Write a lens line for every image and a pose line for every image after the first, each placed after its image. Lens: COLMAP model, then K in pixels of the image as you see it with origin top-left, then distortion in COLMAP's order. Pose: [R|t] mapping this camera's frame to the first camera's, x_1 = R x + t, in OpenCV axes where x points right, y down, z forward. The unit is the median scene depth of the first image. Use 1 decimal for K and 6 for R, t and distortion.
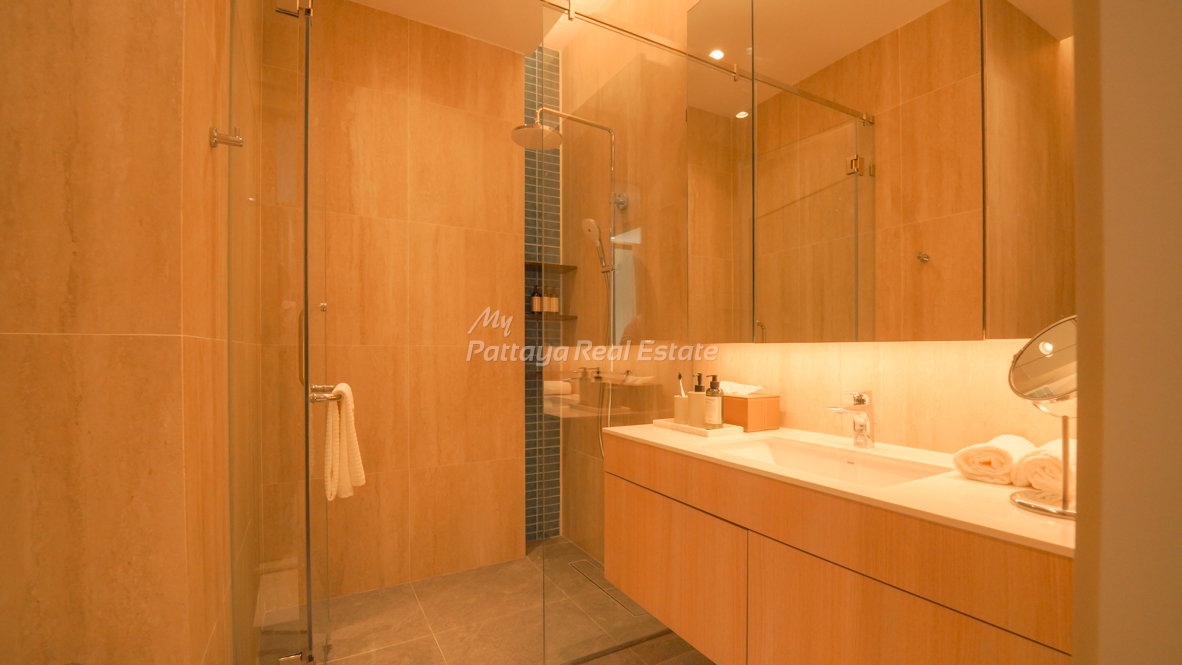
lens RADIAL K [[496.5, 0, 586.5], [0, 496.5, 353.9], [0, 0, 1]] dist [-0.019230, -0.000286]
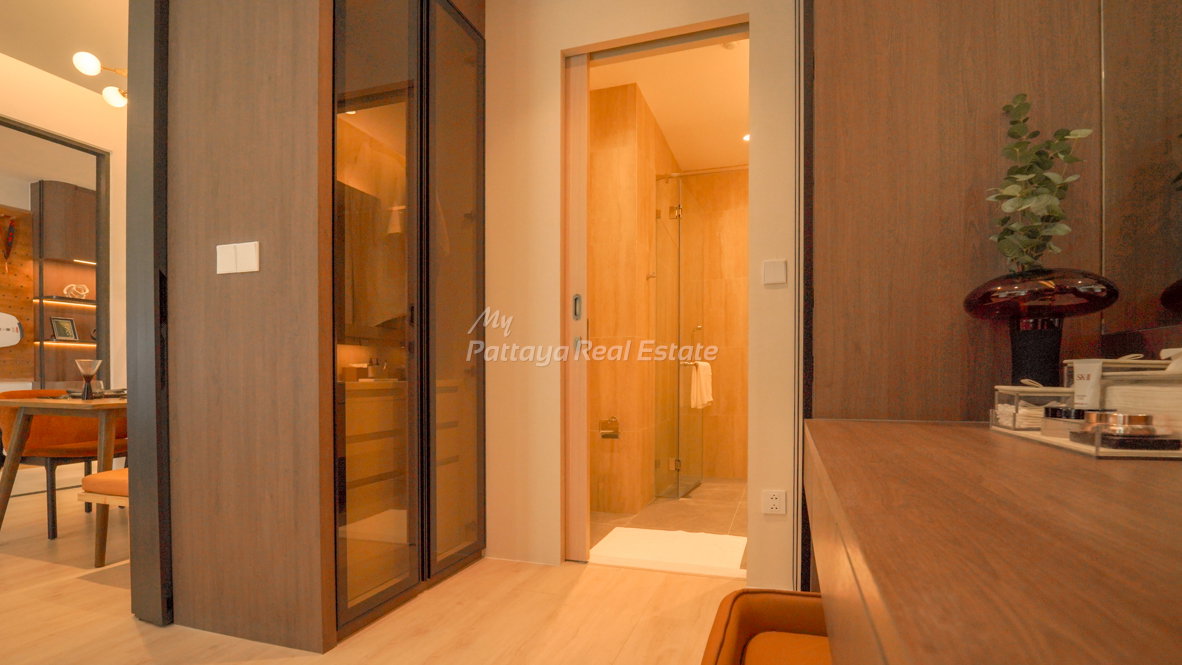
lens RADIAL K [[521.5, 0, 636.6], [0, 521.5, 384.8], [0, 0, 1]] dist [-0.020127, -0.000371]
pose [[0.704033, 0.006963, -0.710133, 0.657095], [0.000958, 0.999942, 0.010755, 0.093132], [0.710167, -0.008252, 0.703985, -0.591584]]
